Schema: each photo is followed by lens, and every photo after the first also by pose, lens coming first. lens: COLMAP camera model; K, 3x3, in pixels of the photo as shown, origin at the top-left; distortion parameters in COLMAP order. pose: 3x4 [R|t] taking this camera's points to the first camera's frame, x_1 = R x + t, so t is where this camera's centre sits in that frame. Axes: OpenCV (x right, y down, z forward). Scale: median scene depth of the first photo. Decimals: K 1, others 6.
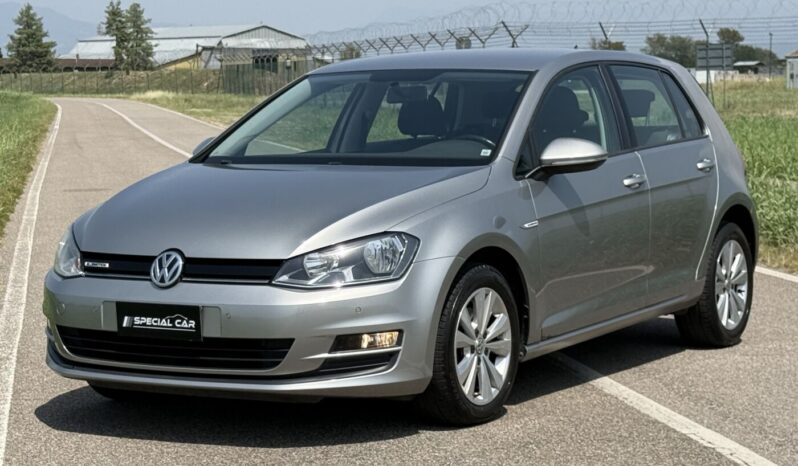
lens RADIAL K [[1884.0, 0, 371.2], [0, 1884.0, 232.8], [0, 0, 1]] dist [0.110292, 0.121860]
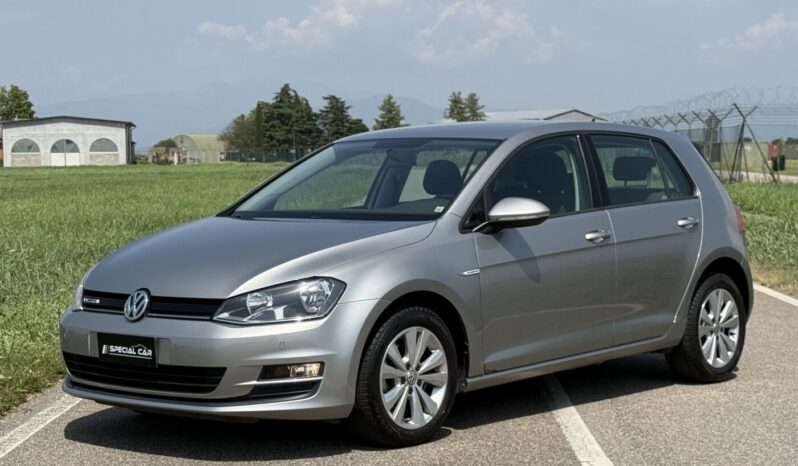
lens RADIAL K [[1499.9, 0, 399.0], [0, 1499.9, 233.0], [0, 0, 1]] dist [0.126145, 0.119263]
pose [[0.984516, 0.010318, -0.174994, 0.196756], [-0.015197, 0.999531, -0.026568, -0.003232], [0.174637, 0.028816, 0.984211, 0.091797]]
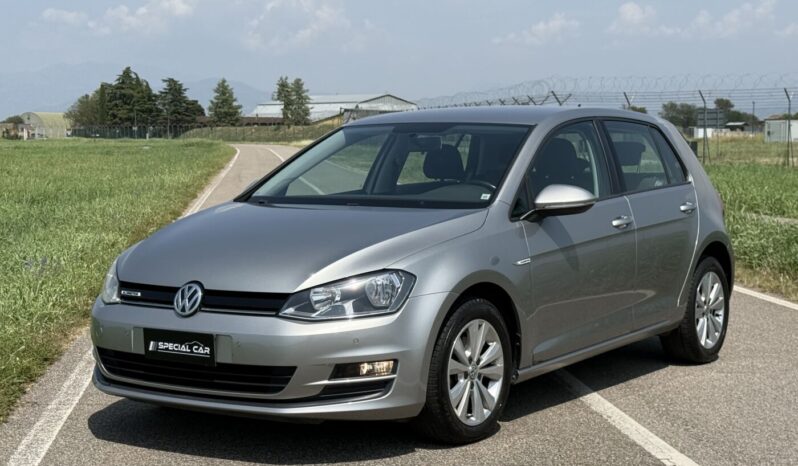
lens RADIAL K [[1329.7, 0, 385.5], [0, 1329.7, 236.7], [0, 0, 1]] dist [0.148852, -0.031521]
pose [[0.998203, 0.013769, -0.058326, 0.047792], [-0.013969, 0.999898, -0.003027, -0.015377], [0.058278, 0.003836, 0.998293, 0.202237]]
